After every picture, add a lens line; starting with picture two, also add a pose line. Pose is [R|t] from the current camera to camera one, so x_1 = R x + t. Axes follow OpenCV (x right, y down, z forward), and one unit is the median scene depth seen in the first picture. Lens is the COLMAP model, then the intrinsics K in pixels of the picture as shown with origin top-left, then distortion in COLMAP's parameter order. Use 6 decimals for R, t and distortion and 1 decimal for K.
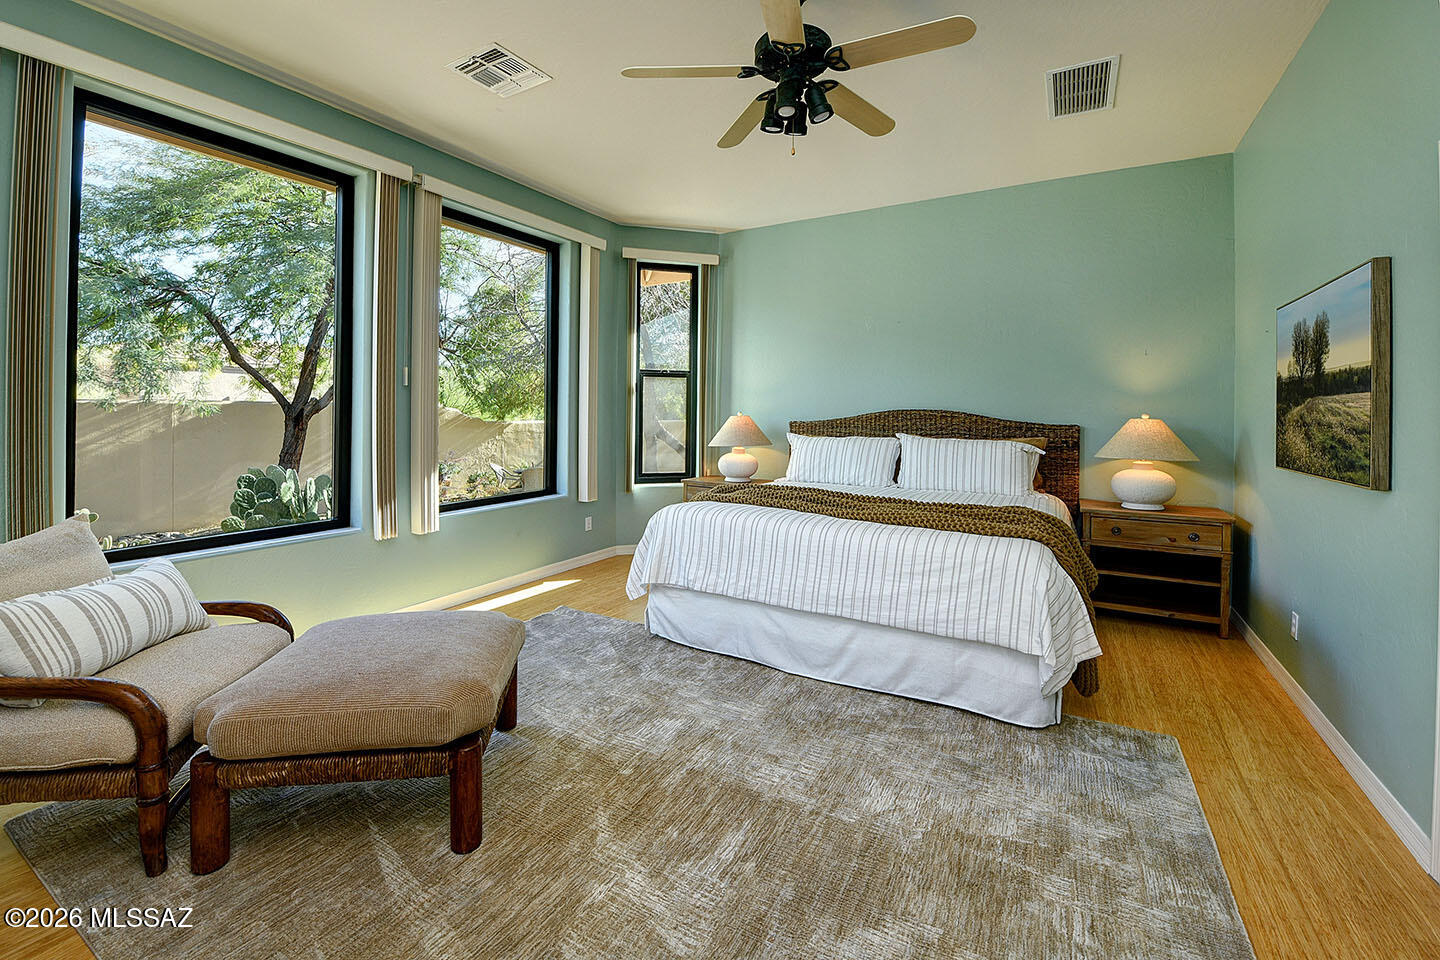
lens RADIAL K [[584.5, 0, 696.7], [0, 584.5, 390.1], [0, 0, 1]] dist [-0.018393, -0.000215]
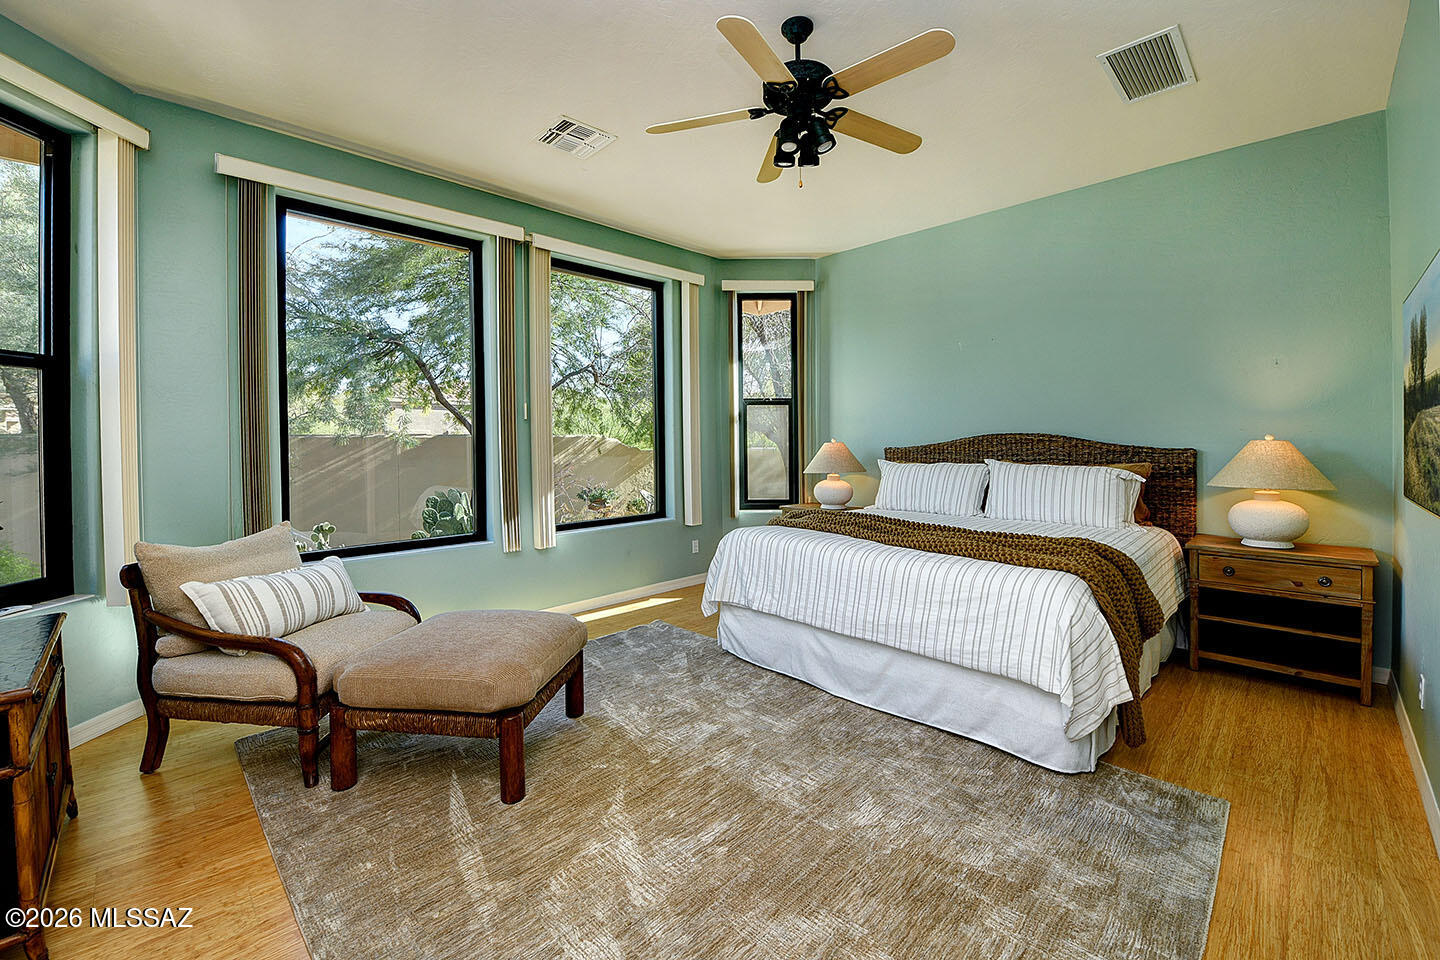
lens RADIAL K [[607.1, 0, 722.1], [0, 607.1, 424.5], [0, 0, 1]] dist [-0.022465, -0.000283]
pose [[0.962075, -0.018843, -0.272135, 0.274685], [0.021937, 0.999725, 0.008330, 0.002002], [0.271903, -0.013984, 0.962223, -0.060566]]
